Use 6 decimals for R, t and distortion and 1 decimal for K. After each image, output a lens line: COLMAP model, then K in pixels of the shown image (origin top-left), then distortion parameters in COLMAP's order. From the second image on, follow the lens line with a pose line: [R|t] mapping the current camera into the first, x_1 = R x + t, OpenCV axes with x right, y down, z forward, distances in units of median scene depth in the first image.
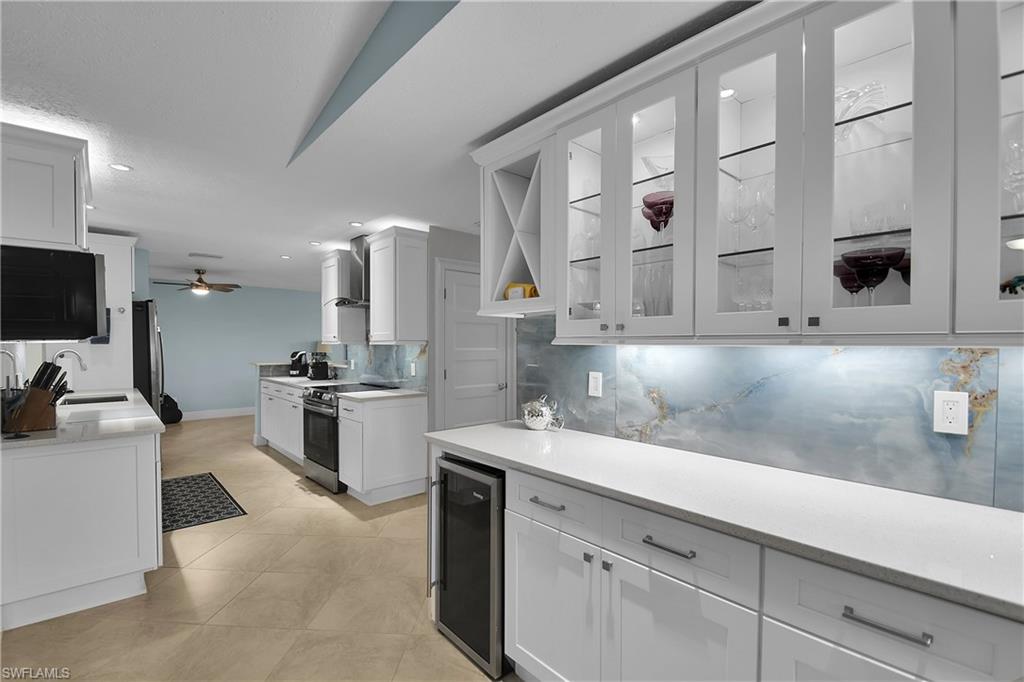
lens RADIAL K [[446.5, 0, 495.0], [0, 446.5, 351.3], [0, 0, 1]] dist [0.000345, -0.000067]
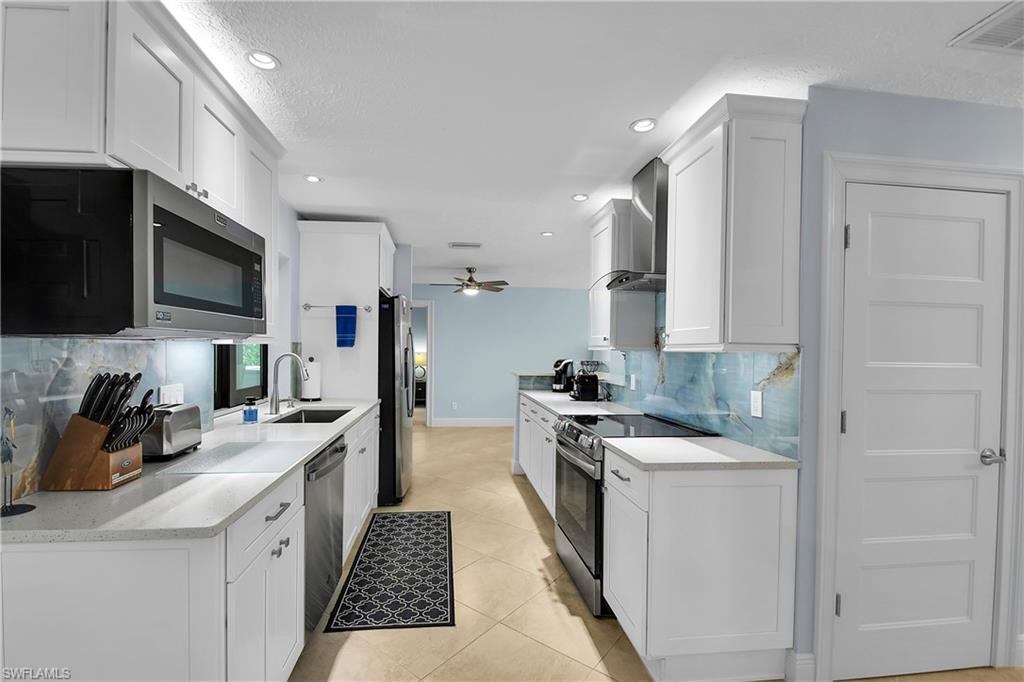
lens RADIAL K [[446.5, 0, 495.0], [0, 446.5, 351.3], [0, 0, 1]] dist [0.000345, -0.000067]
pose [[0.816697, 0.012190, -0.576939, -0.125518], [-0.021520, 0.999725, -0.009340, -0.005104], [0.576666, 0.020043, 0.816734, 0.407383]]
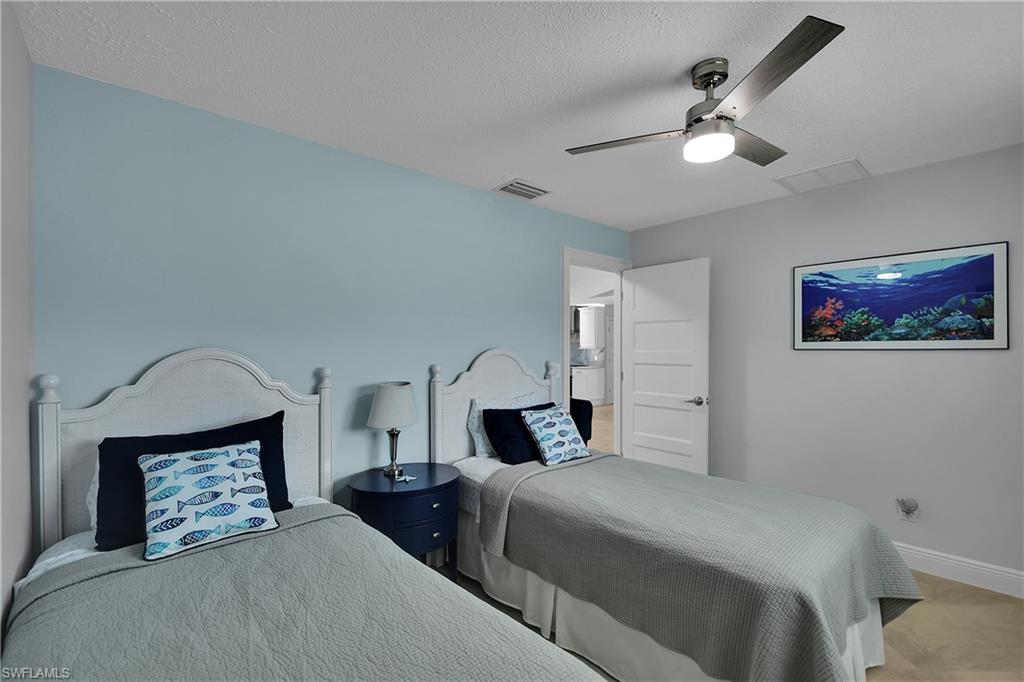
lens RADIAL K [[446.5, 0, 495.0], [0, 446.5, 351.3], [0, 0, 1]] dist [0.000345, -0.000067]
pose [[0.999870, -0.004323, -0.015566, -0.670589], [0.004088, 0.999877, -0.015134, 0.033006], [0.015629, 0.015069, 0.999764, -1.471552]]
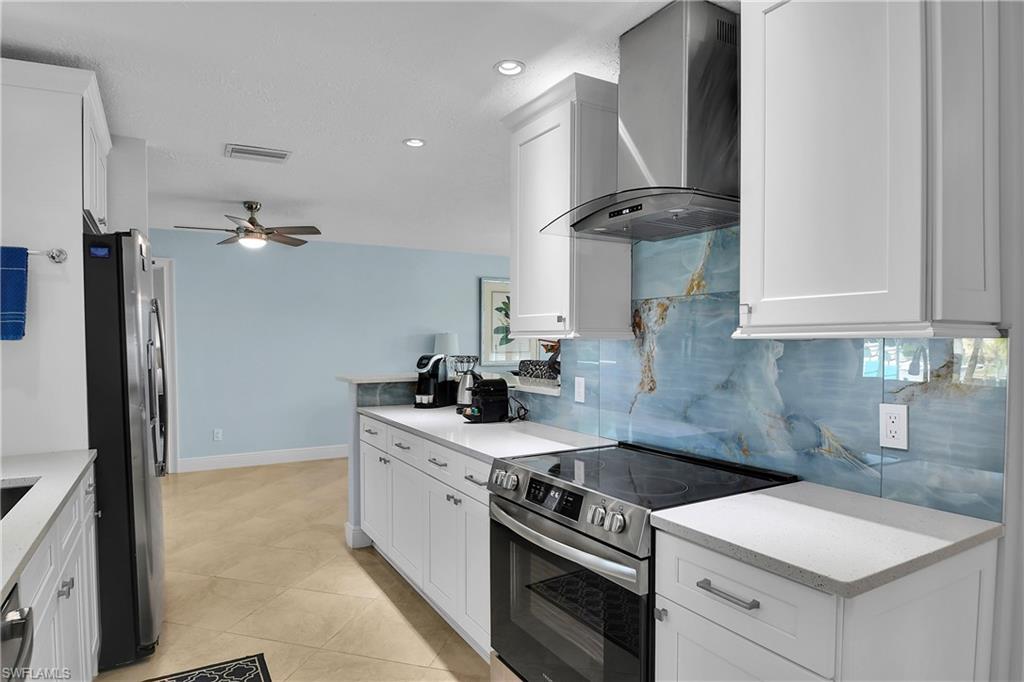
lens RADIAL K [[579.5, 0, 494.9], [0, 579.5, 353.9], [0, 0, 1]] dist [-0.026380, 0.000395]
pose [[0.977871, 0.001994, -0.209198, -0.326734], [-0.000075, 0.999958, 0.009181, -0.007727], [0.209207, -0.008962, 0.977830, 0.547165]]
